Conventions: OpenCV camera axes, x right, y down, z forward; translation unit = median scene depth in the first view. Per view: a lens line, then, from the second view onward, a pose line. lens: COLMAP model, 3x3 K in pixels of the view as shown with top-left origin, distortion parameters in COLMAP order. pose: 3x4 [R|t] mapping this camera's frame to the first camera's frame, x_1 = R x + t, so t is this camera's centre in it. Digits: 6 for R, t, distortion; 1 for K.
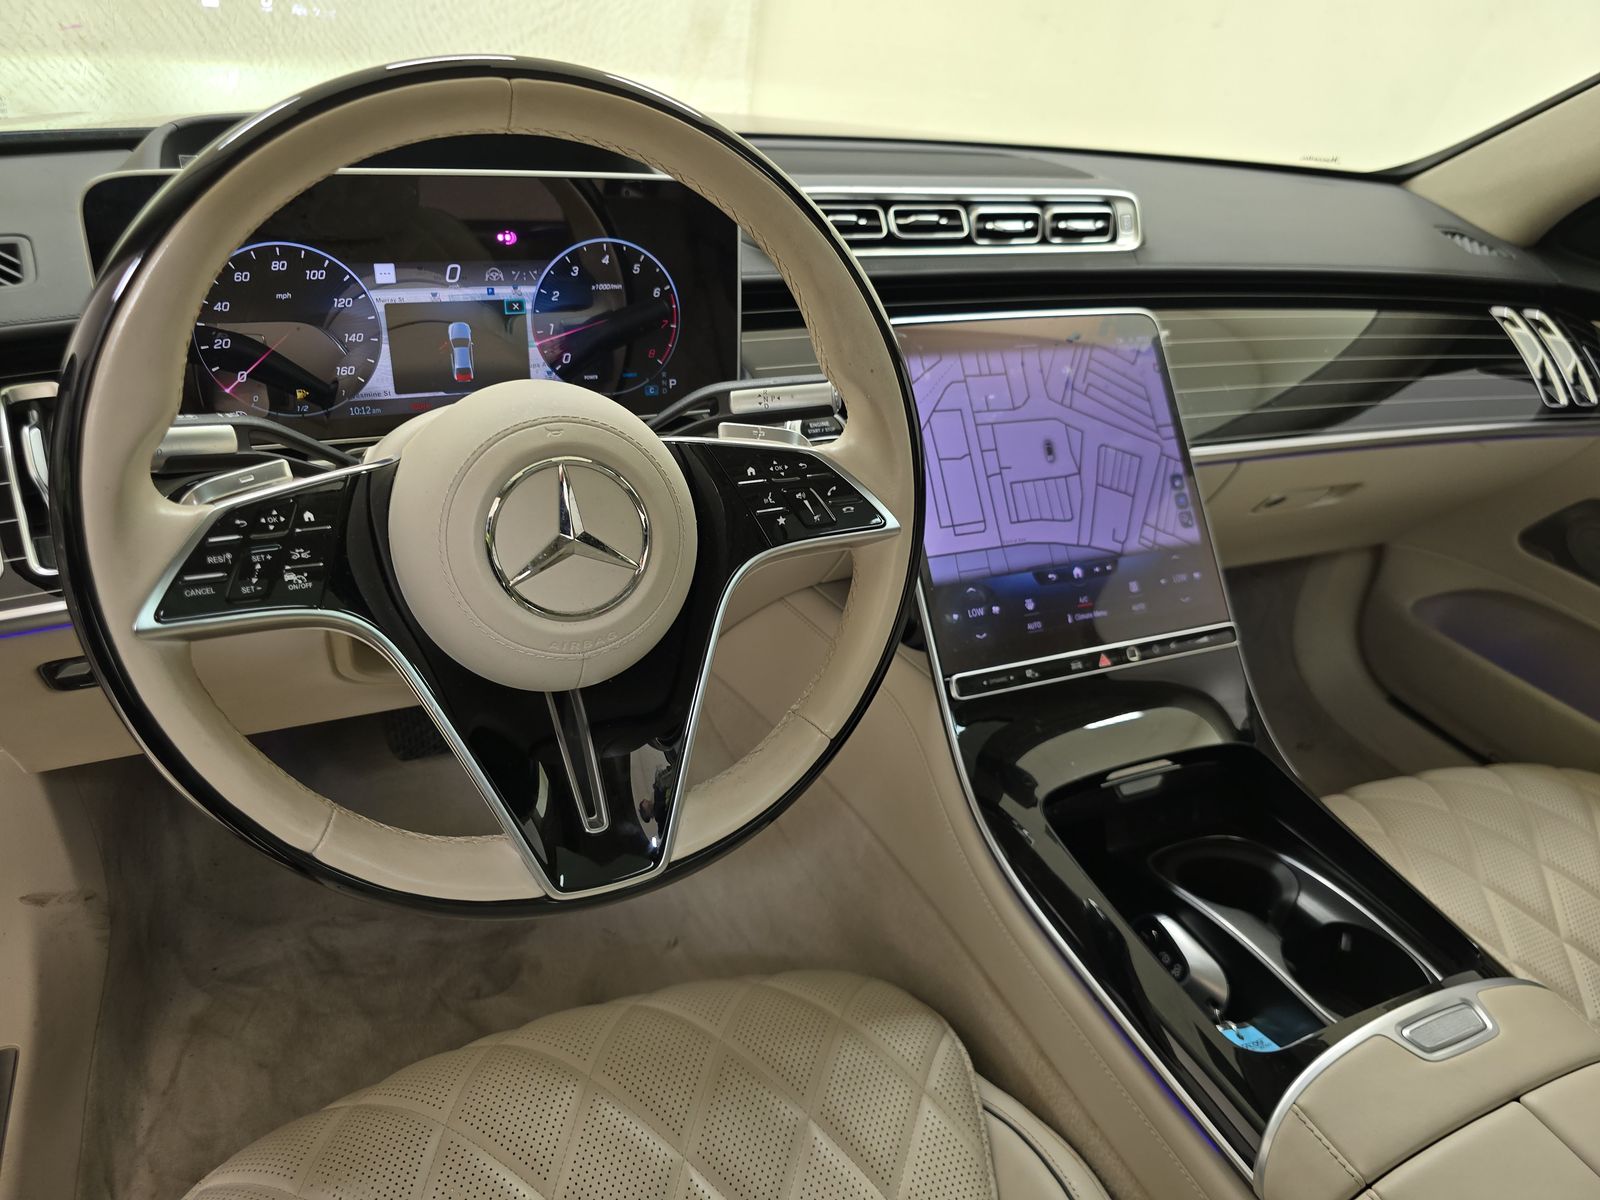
lens RADIAL K [[1100.8, 0, 800.0], [0, 1100.8, 600.0], [0, 0, 1]] dist [0.025640, -0.042195]
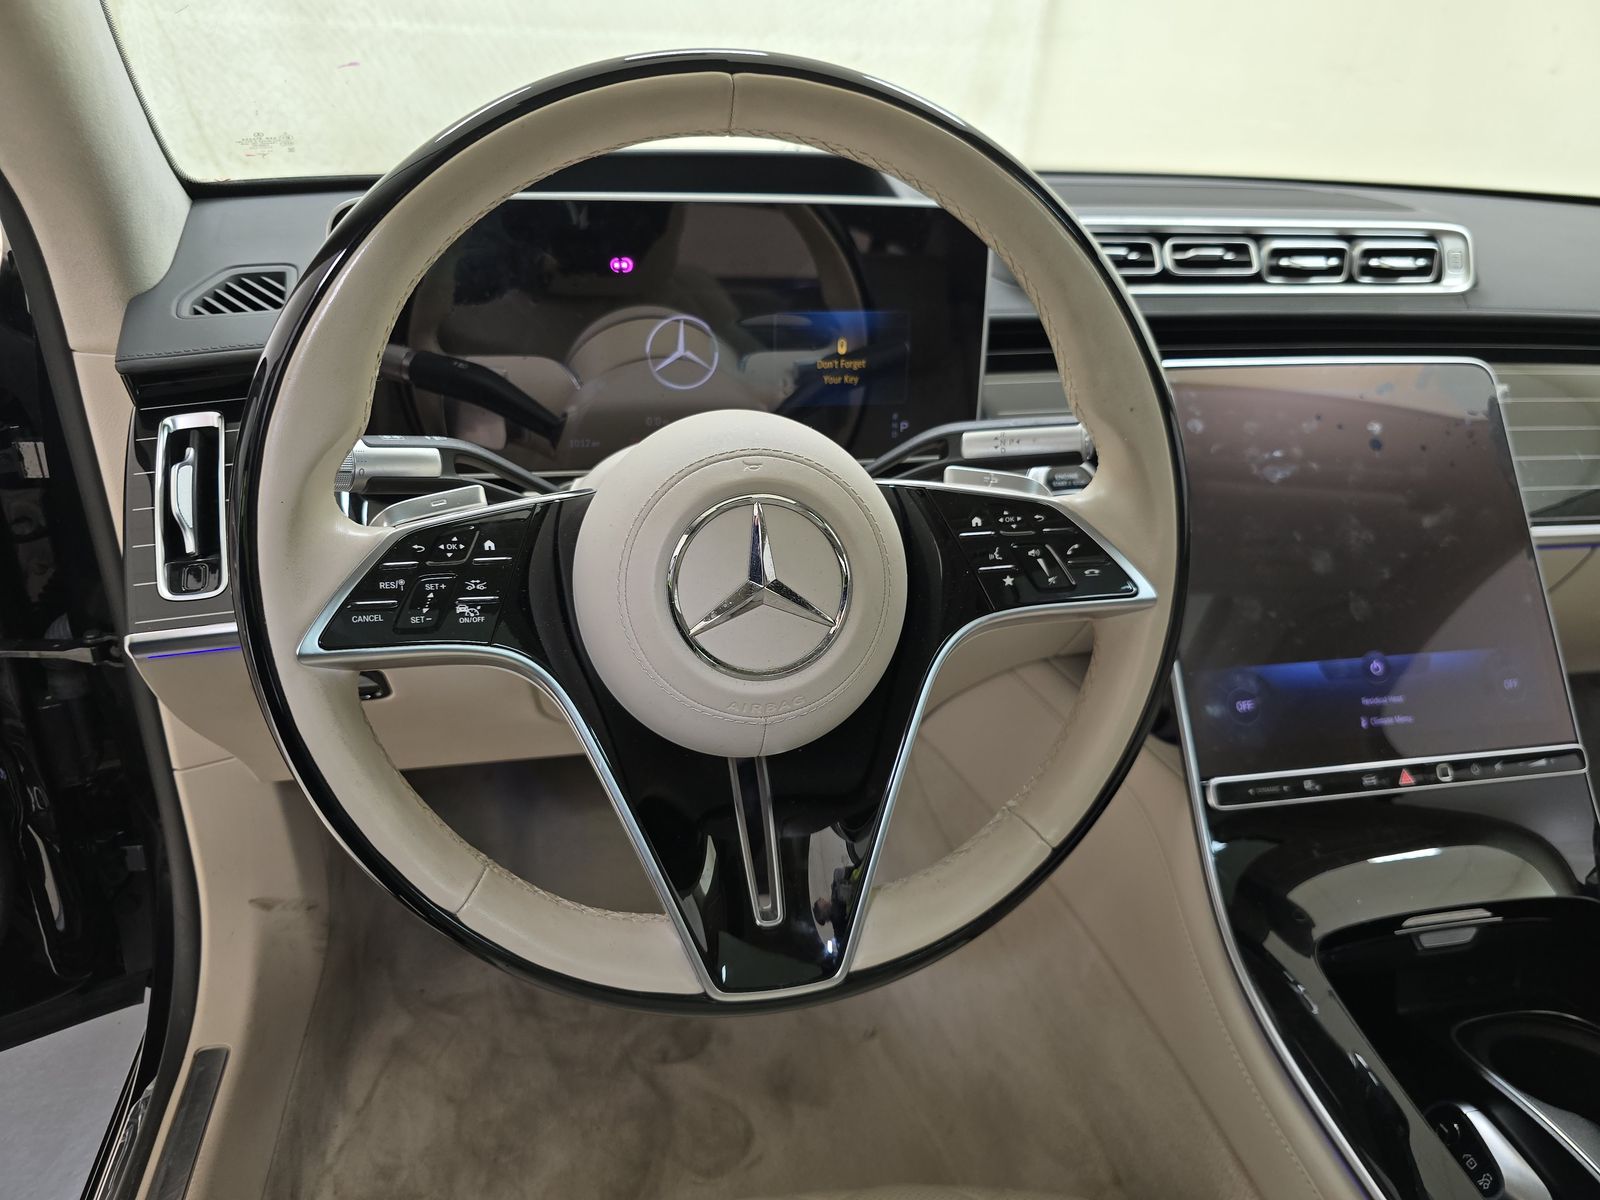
lens RADIAL K [[1100.8, 0, 800.0], [0, 1100.8, 600.0], [0, 0, 1]] dist [0.025640, -0.042195]
pose [[0.973582, 0.064501, -0.219037, 0.009725], [-0.076280, 0.996037, -0.045744, -0.005130], [0.215218, 0.061244, 0.974644, 0.106270]]
